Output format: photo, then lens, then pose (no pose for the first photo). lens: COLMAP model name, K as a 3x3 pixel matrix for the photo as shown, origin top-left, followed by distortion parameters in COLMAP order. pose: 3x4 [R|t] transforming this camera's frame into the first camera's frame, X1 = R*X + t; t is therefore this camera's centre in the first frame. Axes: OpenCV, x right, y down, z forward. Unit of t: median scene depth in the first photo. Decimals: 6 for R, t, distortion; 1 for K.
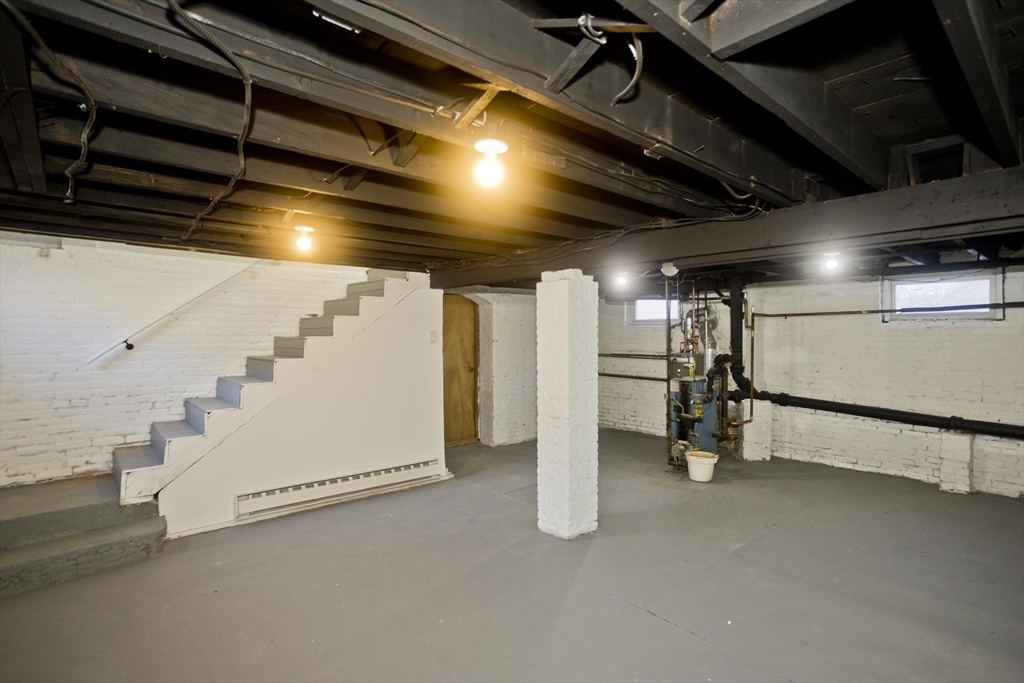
lens RADIAL K [[493.0, 0, 515.7], [0, 493.0, 332.0], [0, 0, 1]] dist [-0.048095, 0.026884]
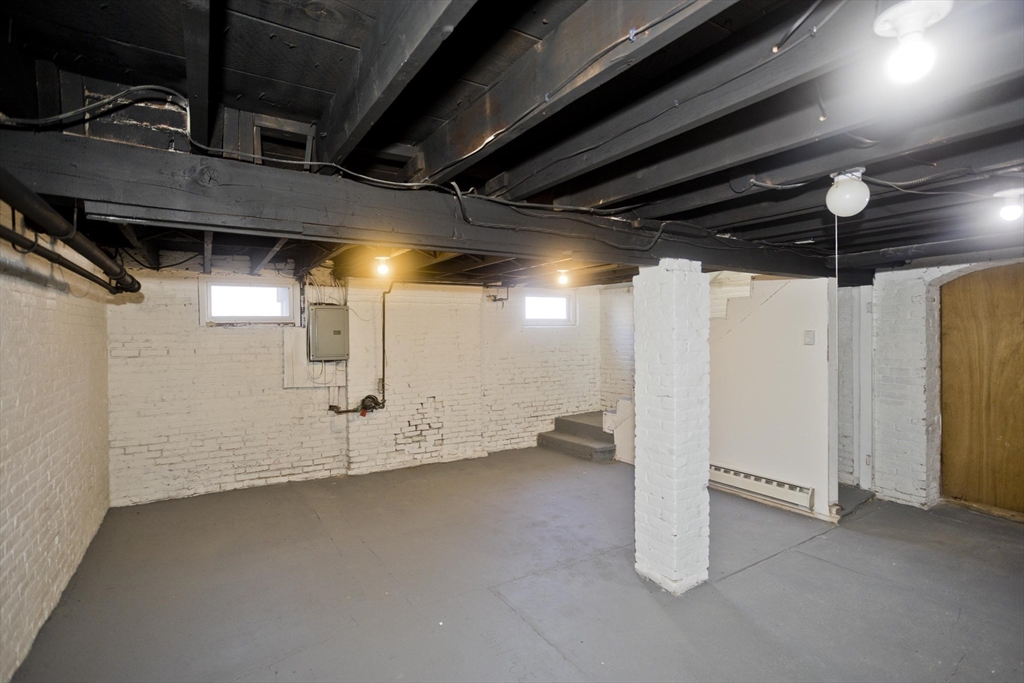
lens RADIAL K [[493.0, 0, 515.7], [0, 493.0, 332.0], [0, 0, 1]] dist [-0.048095, 0.026884]
pose [[-0.142294, 0.009052, -0.989783, 0.728436], [0.031295, 0.999499, 0.004641, -0.016888], [0.989330, -0.030315, -0.142506, 0.679380]]
